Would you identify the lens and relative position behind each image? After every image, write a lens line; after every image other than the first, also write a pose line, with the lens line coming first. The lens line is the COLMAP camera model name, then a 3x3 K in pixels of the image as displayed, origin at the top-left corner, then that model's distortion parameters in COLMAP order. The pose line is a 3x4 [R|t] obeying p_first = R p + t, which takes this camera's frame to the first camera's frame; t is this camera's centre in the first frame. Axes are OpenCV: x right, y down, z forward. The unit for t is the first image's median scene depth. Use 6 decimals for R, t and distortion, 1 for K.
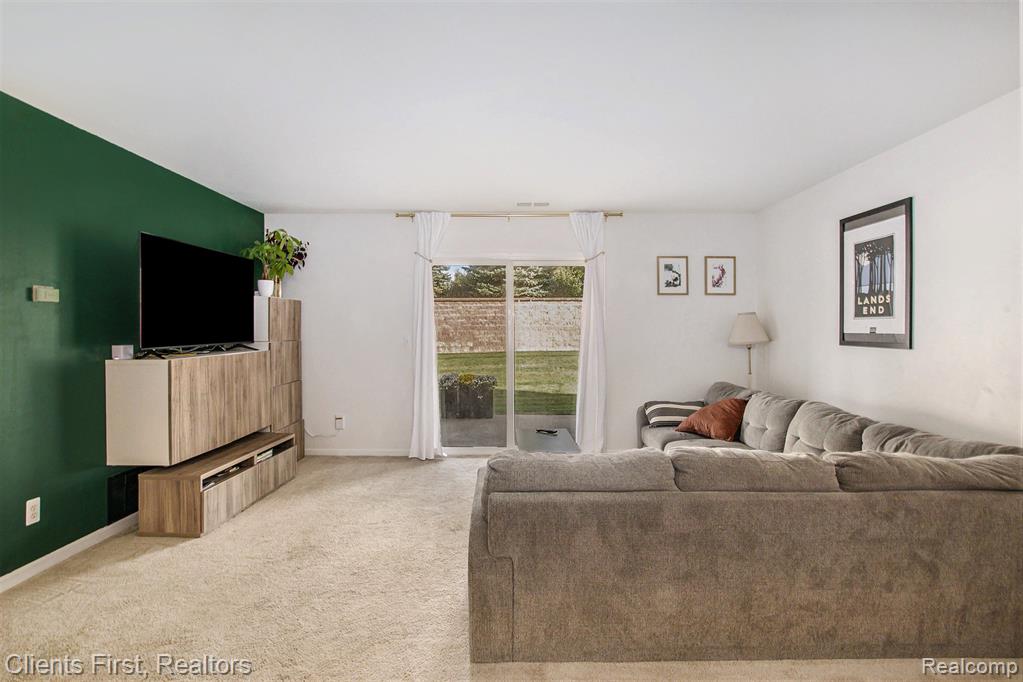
lens RADIAL K [[476.9, 0, 511.7], [0, 476.9, 337.3], [0, 0, 1]] dist [-0.003111, -0.000421]
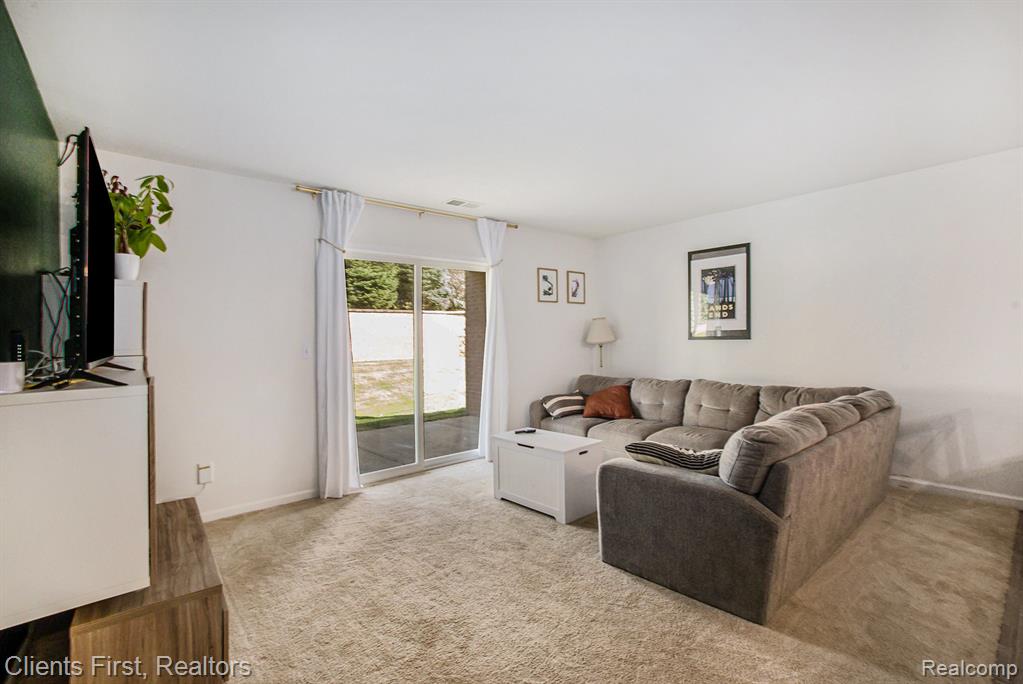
lens RADIAL K [[466.4, 0, 506.8], [0, 466.4, 332.8], [0, 0, 1]] dist [-0.001302, 0.000133]
pose [[0.766935, -0.009796, 0.641650, -0.541492], [0.033651, 0.999122, -0.024968, 0.010995], [-0.640842, 0.040741, 0.766591, 0.241211]]
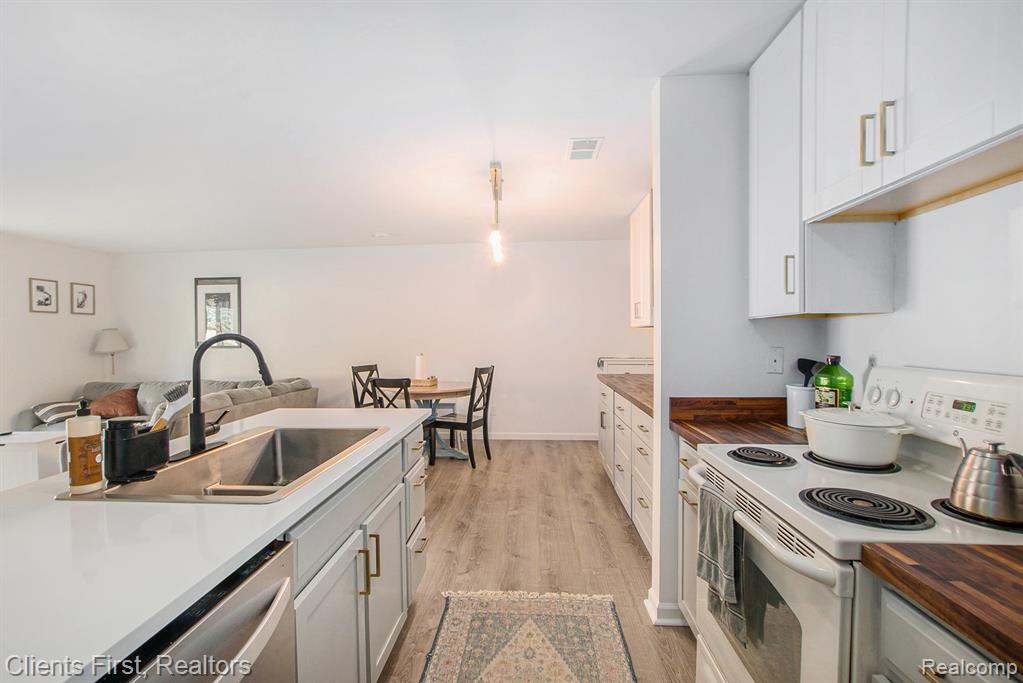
lens RADIAL K [[469.1, 0, 506.7], [0, 469.1, 340.5], [0, 0, 1]] dist [-0.023784, 0.000792]
pose [[0.061090, -0.013162, 0.998045, -0.836077], [0.035213, 0.999319, 0.011023, 0.007896], [-0.997511, 0.034471, 0.061512, -0.227149]]
